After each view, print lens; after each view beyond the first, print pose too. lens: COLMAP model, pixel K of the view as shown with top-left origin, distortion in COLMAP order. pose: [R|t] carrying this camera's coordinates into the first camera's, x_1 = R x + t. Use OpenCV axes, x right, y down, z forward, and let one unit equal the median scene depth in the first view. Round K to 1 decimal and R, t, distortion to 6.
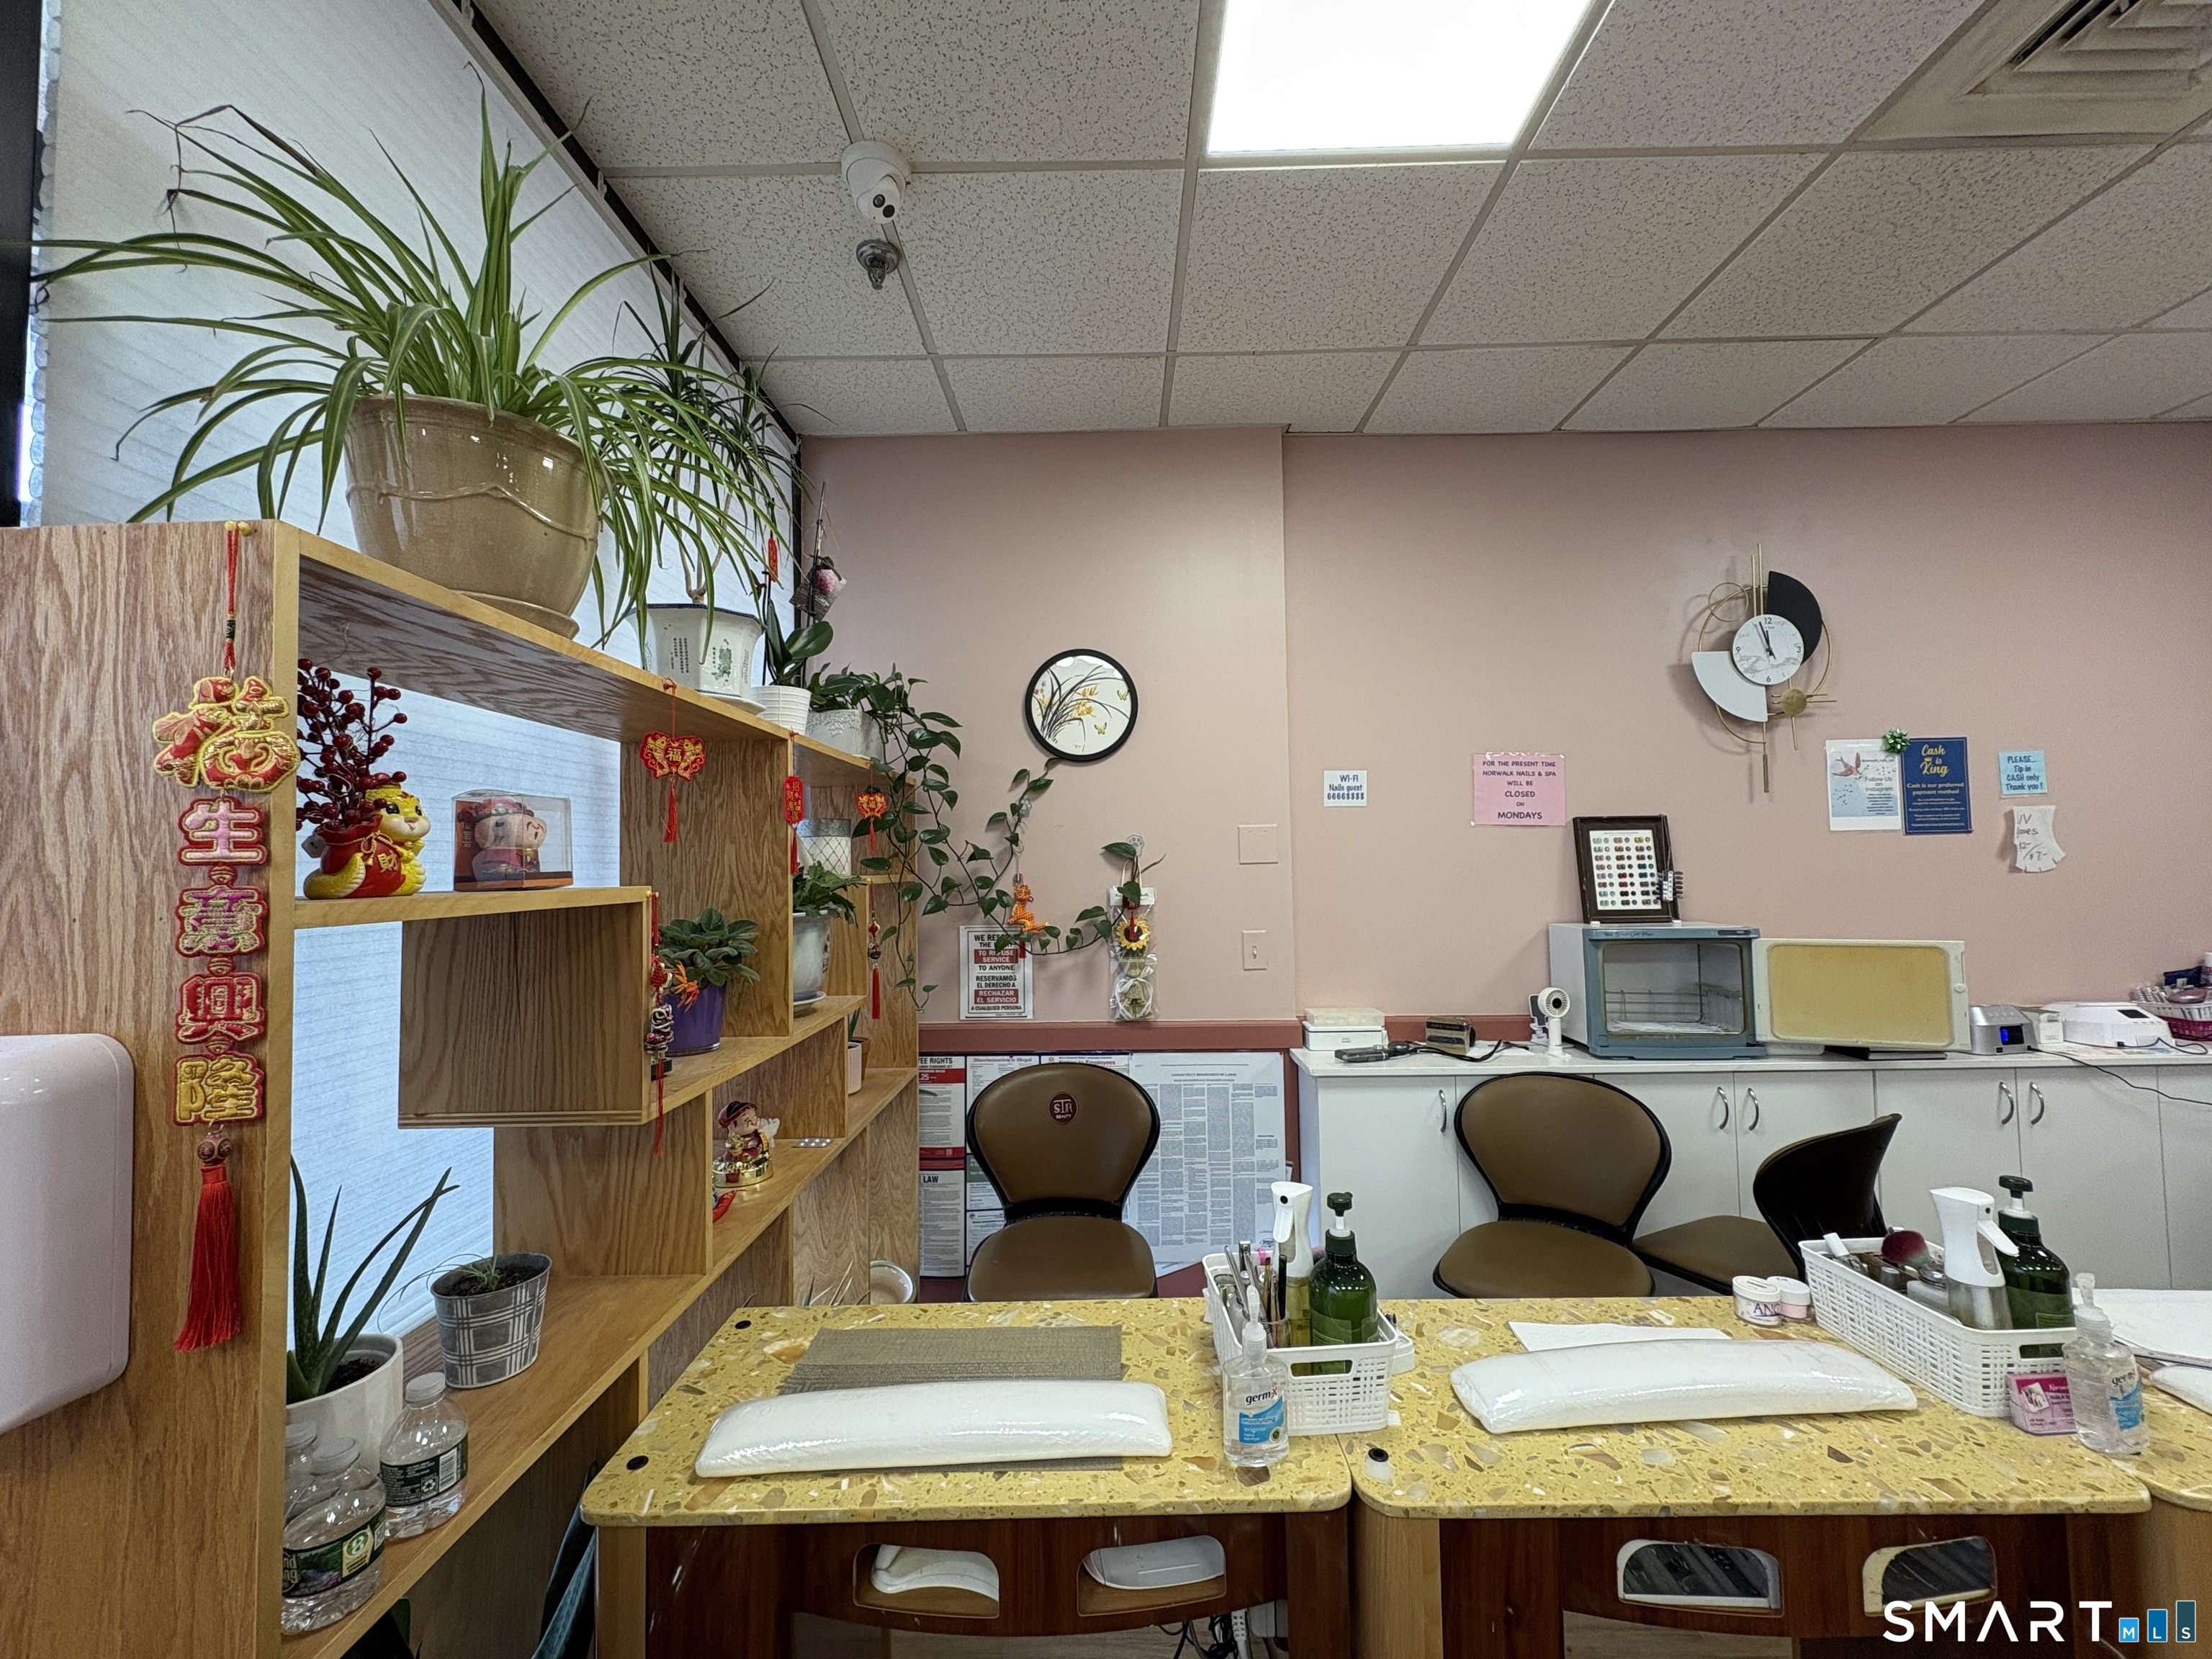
lens RADIAL K [[878.2, 0, 1106.0], [0, 878.2, 829.5], [0, 0, 1]] dist [0.000923, -0.000552]
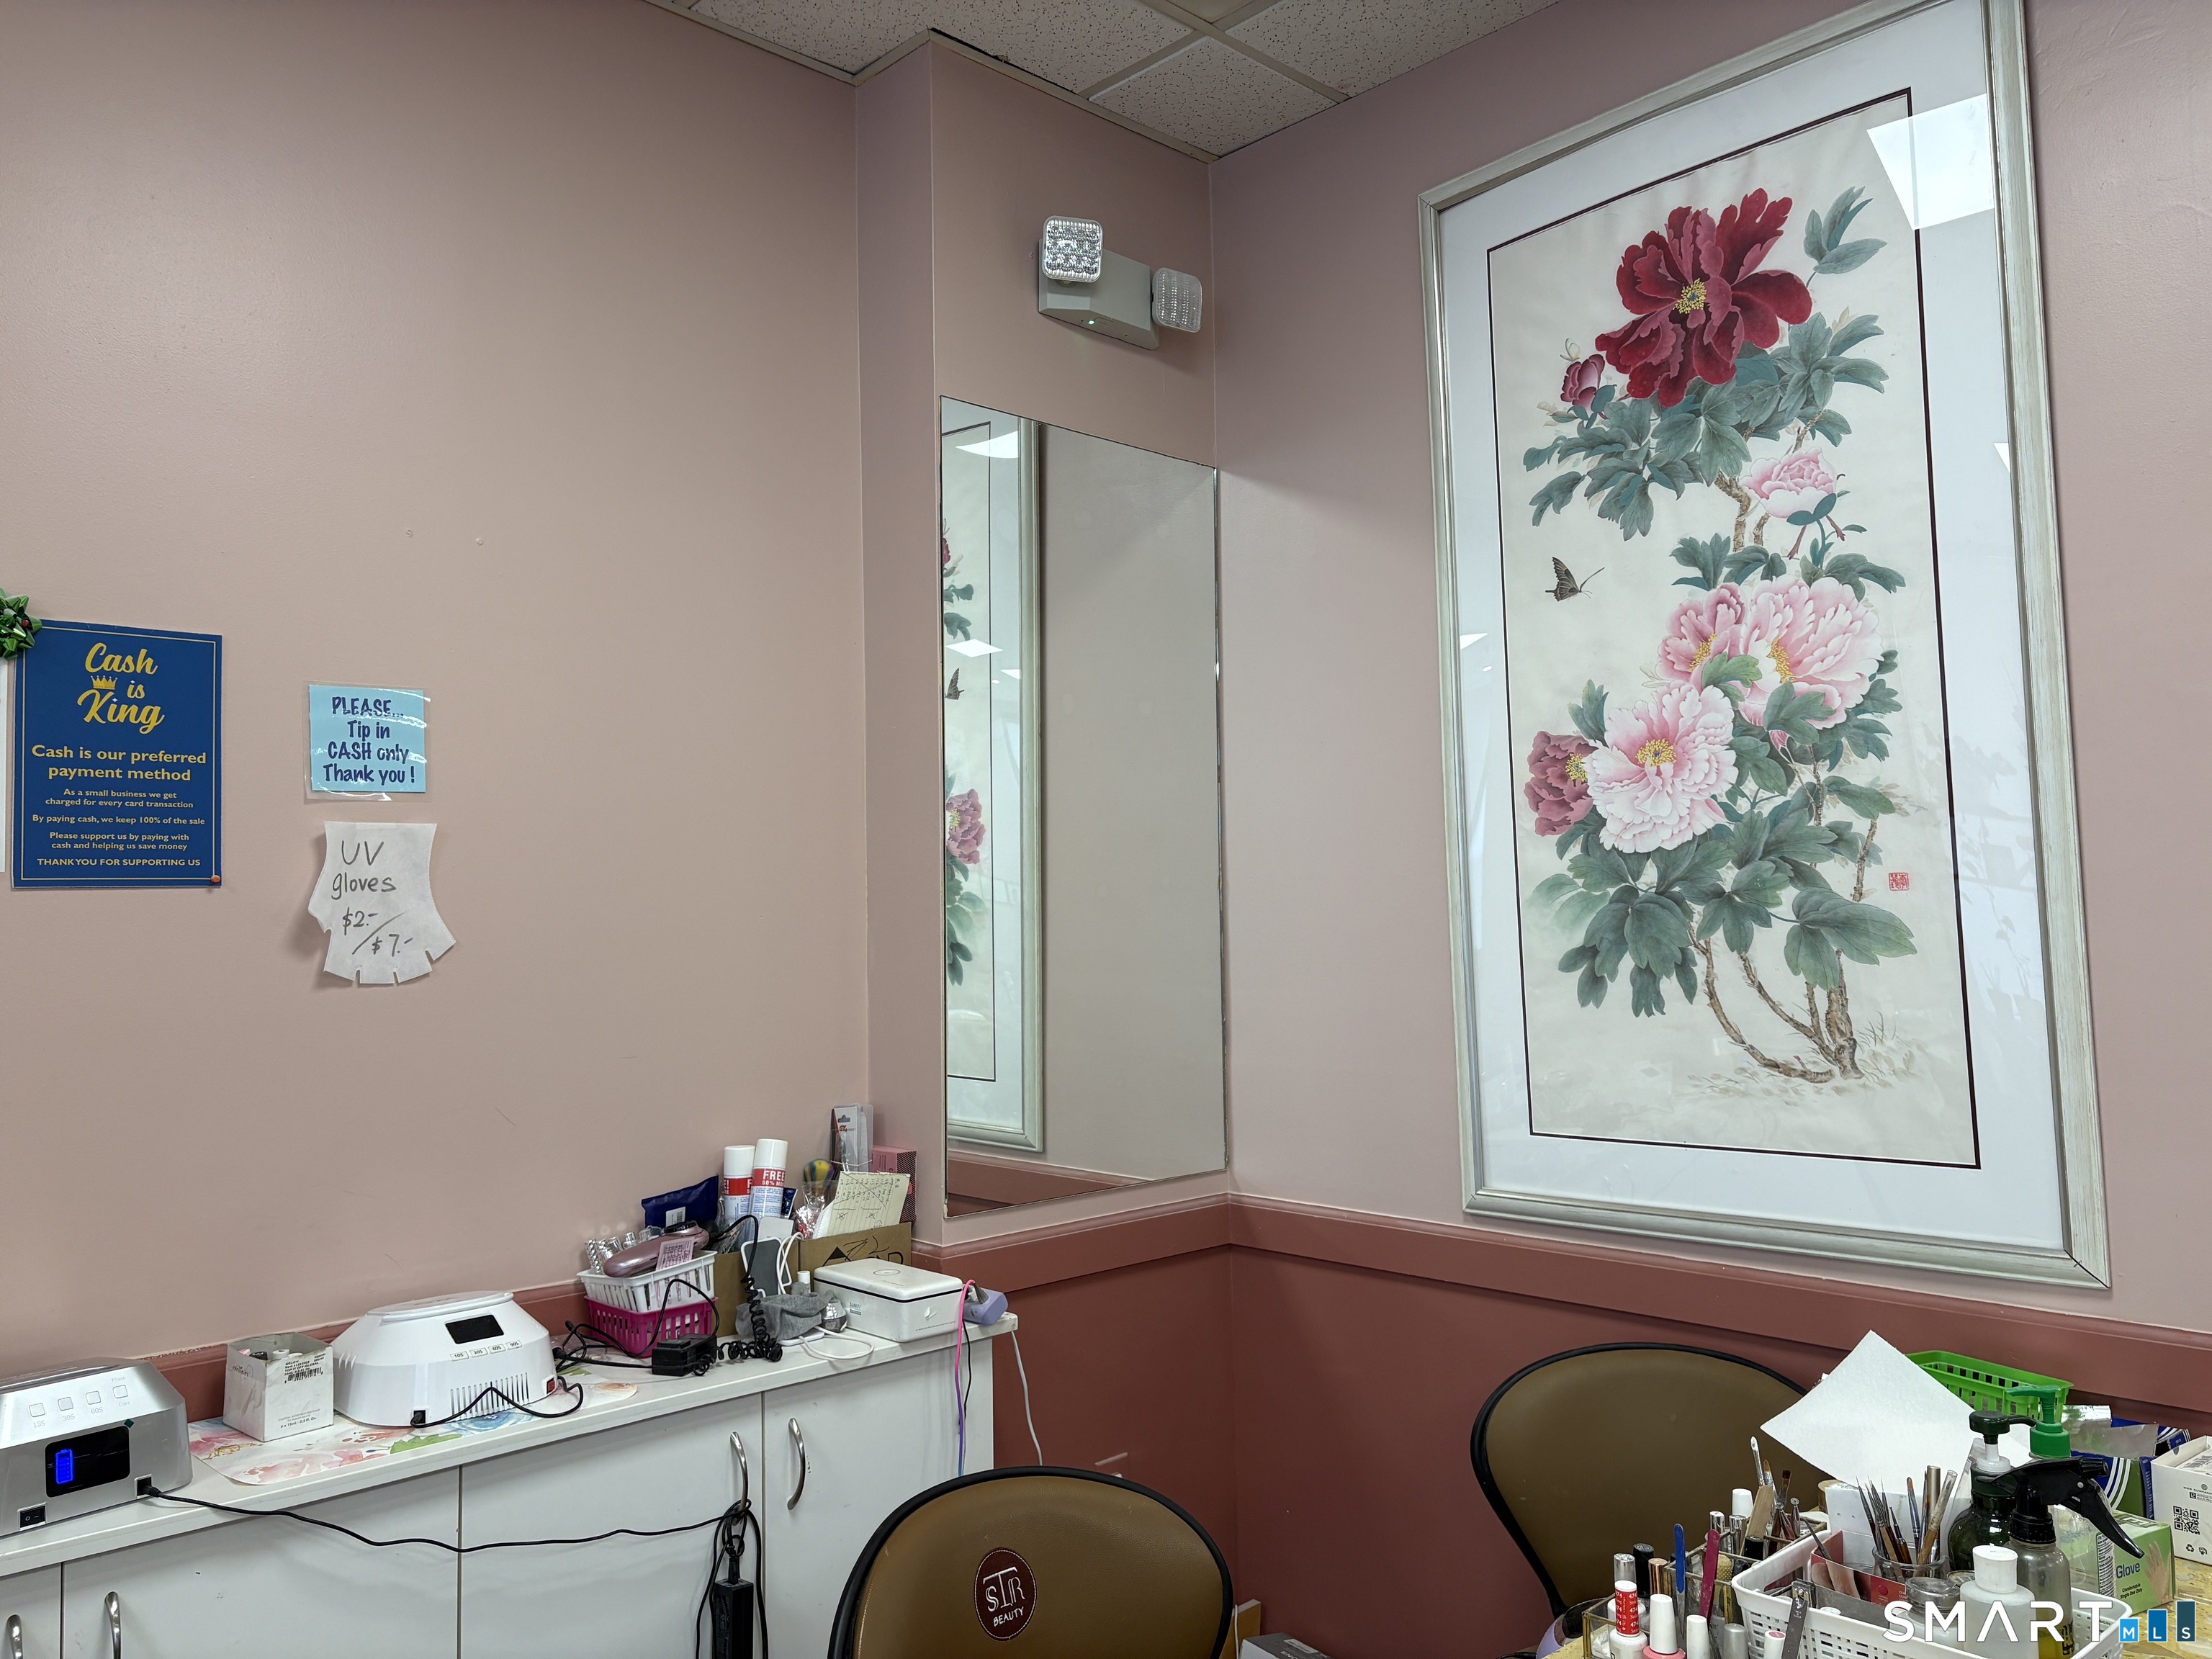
lens RADIAL K [[1674.9, 0, 1106.9], [0, 1674.9, 837.0], [0, 0, 1]] dist [0.050018, -0.053603]
pose [[0.718173, 0.036319, 0.694916, 1.020543], [-0.021837, 0.999321, -0.029661, -0.005267], [-0.695522, 0.006127, 0.718479, 0.275480]]
